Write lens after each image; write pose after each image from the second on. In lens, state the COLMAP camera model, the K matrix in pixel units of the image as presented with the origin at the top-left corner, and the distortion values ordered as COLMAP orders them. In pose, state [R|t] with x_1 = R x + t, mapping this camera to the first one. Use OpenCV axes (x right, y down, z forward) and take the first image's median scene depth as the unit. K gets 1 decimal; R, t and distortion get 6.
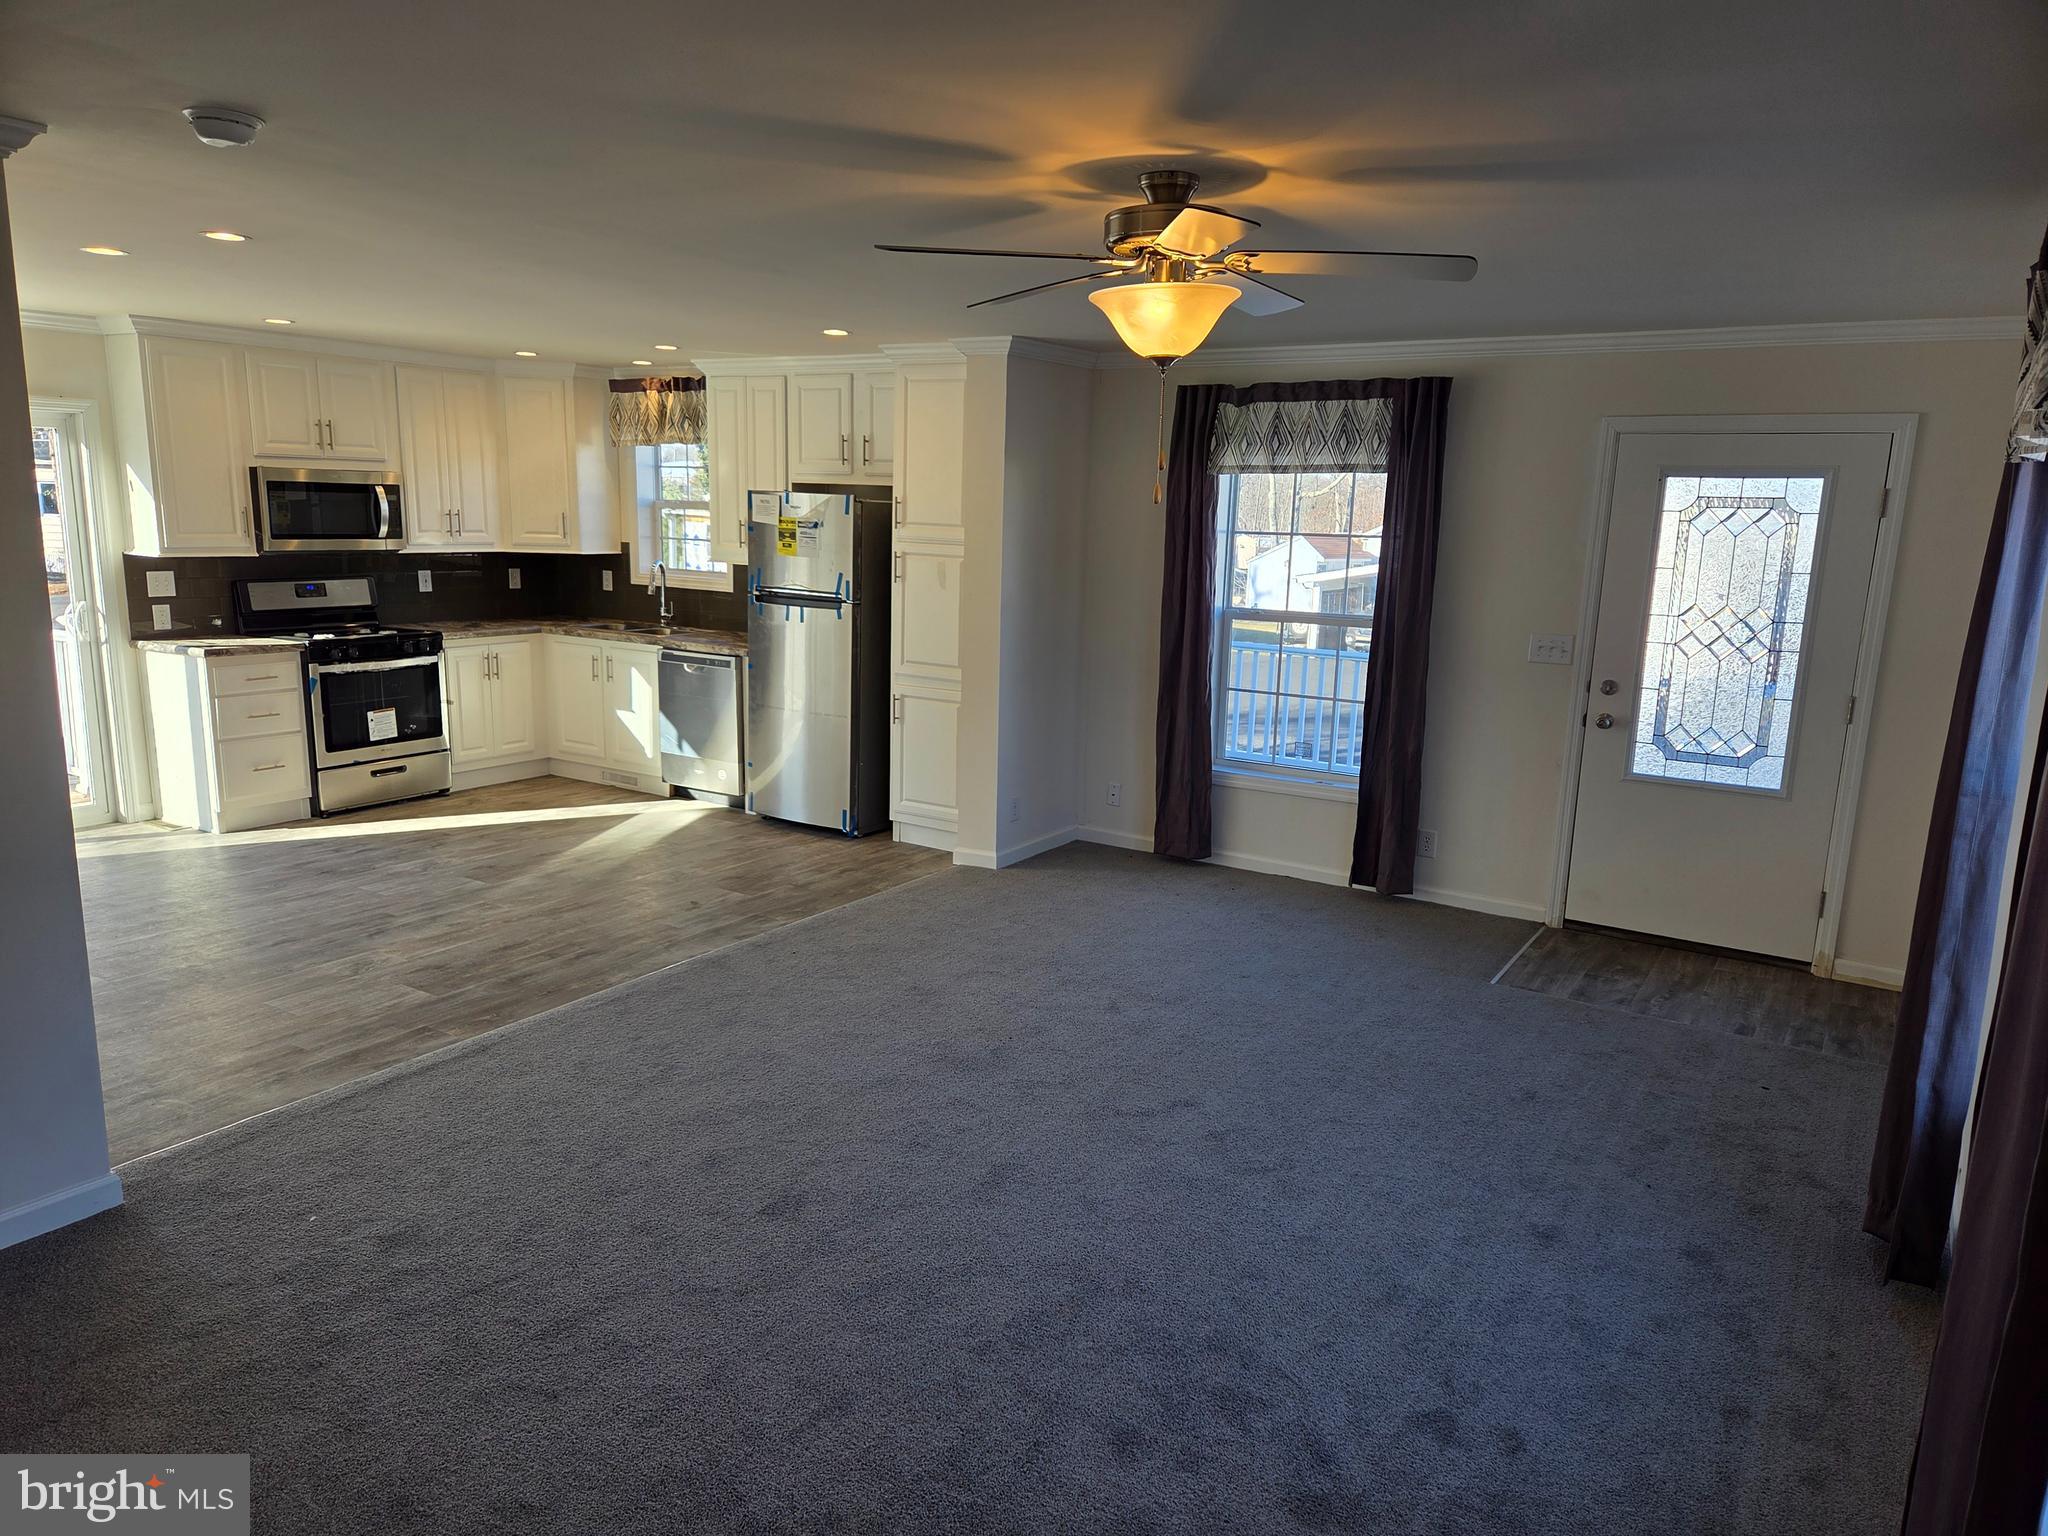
lens RADIAL K [[1358.7, 0, 1027.5], [0, 1358.7, 769.3], [0, 0, 1]] dist [0.036768, -0.002729]
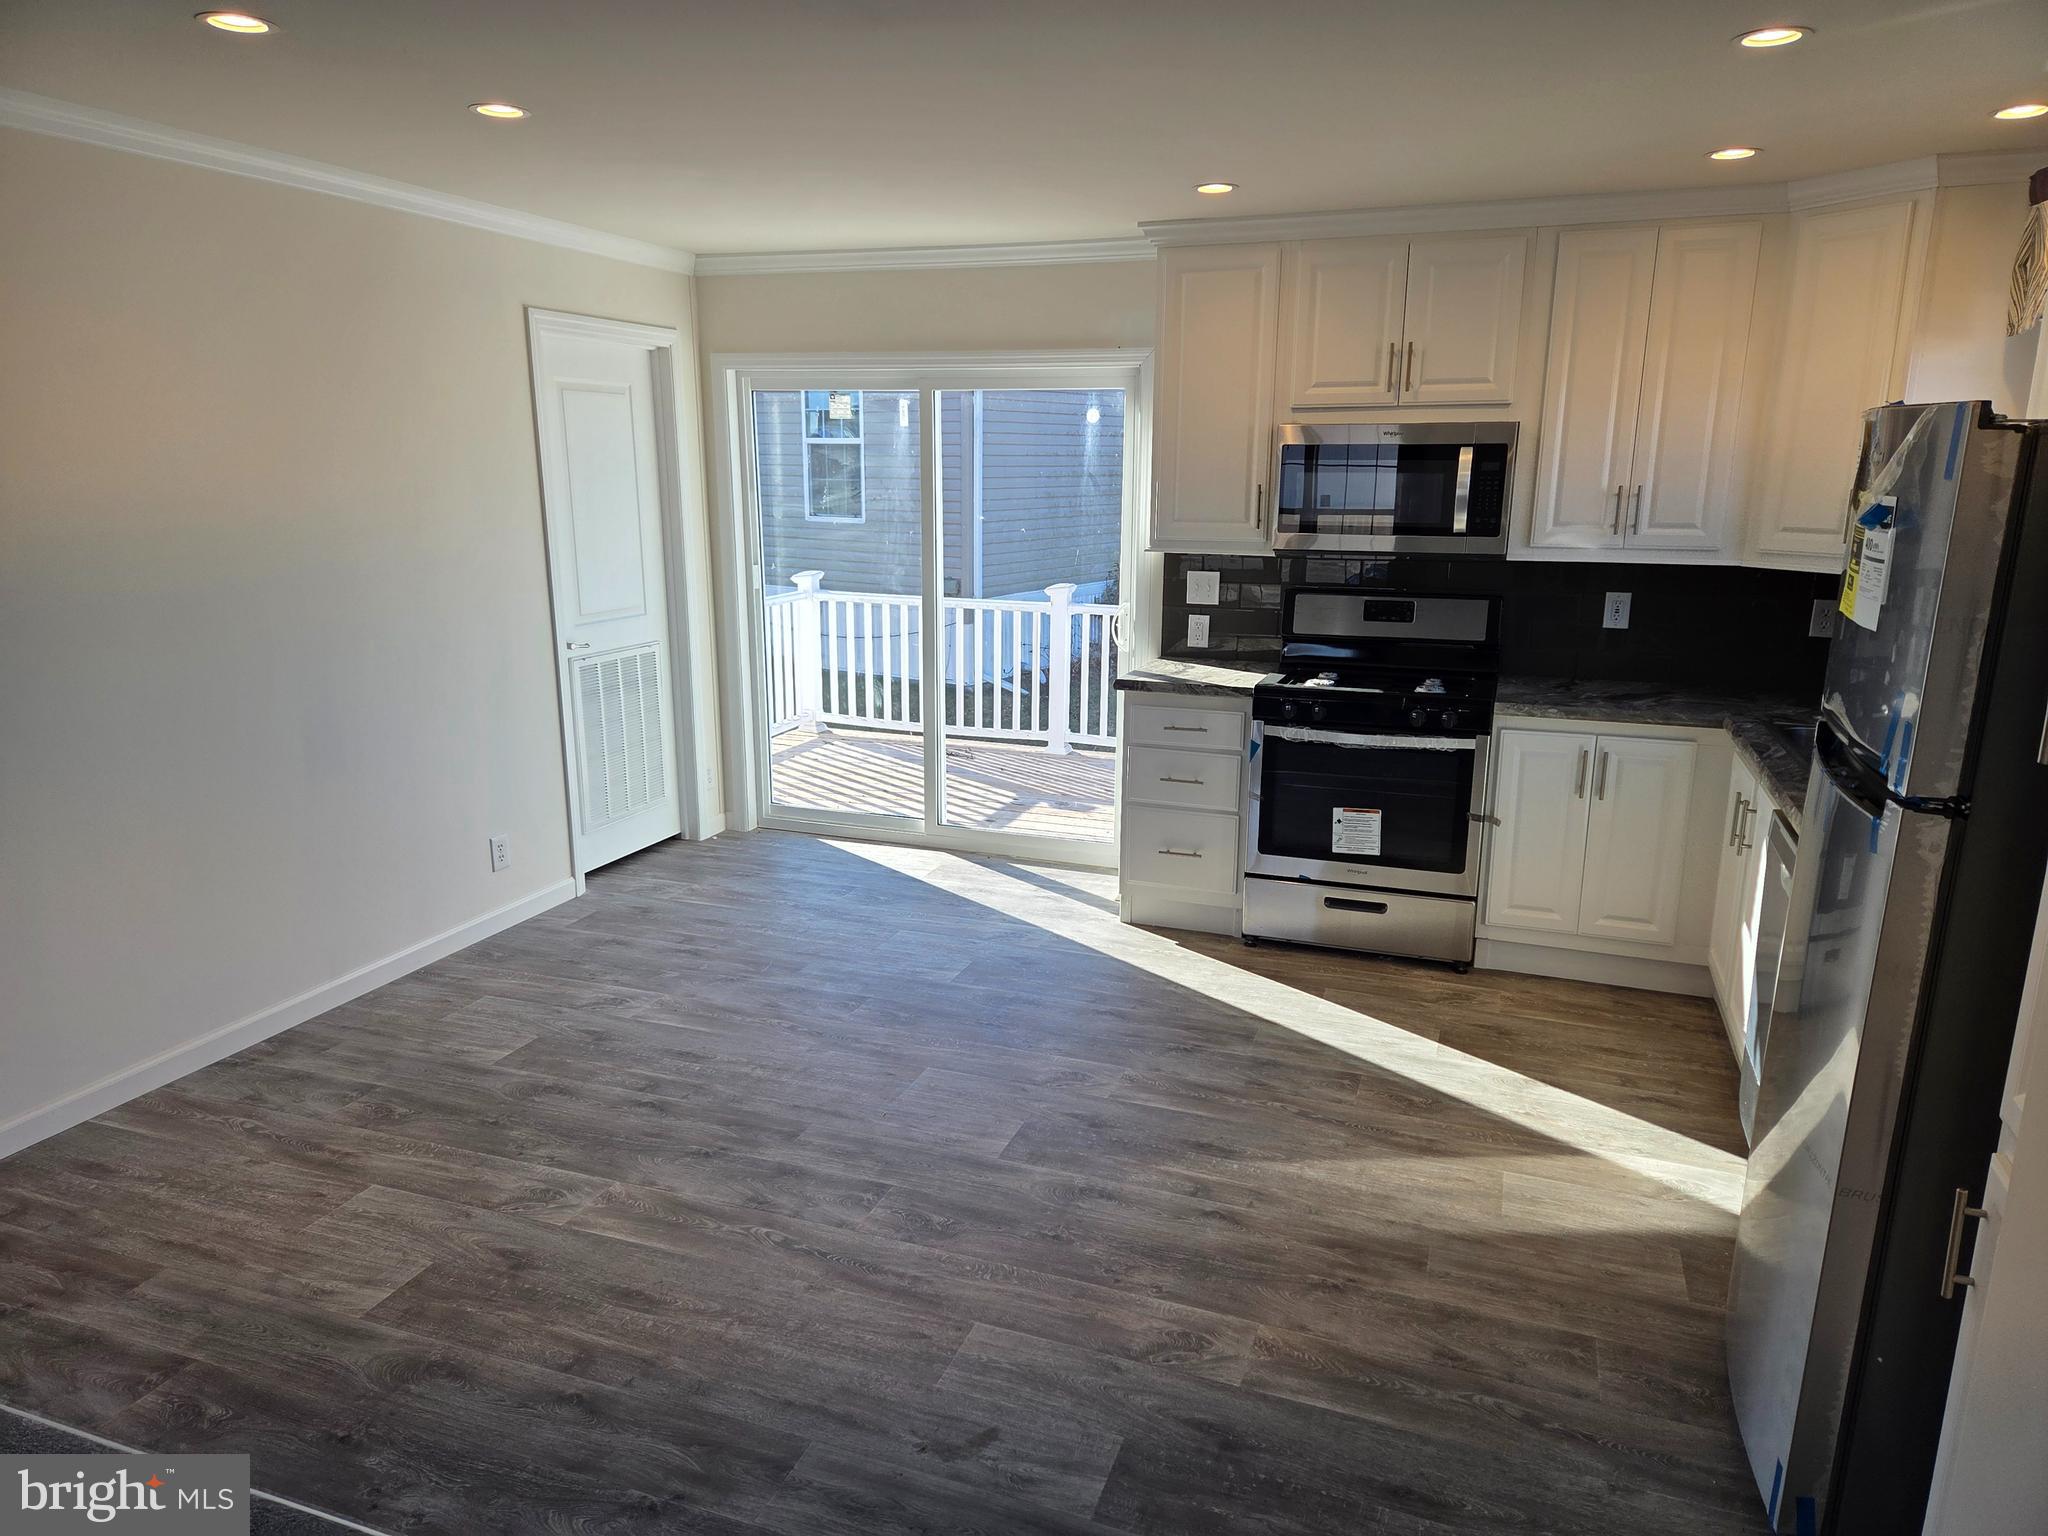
lens RADIAL K [[1358.7, 0, 1024.8], [0, 1358.7, 785.0], [0, 0, 1]] dist [0.036768, -0.002729]
pose [[0.214033, 0.204888, -0.955097, 0.088281], [-0.189131, 0.967945, 0.165261, -0.129515], [0.958342, 0.145267, 0.245923, 0.709500]]
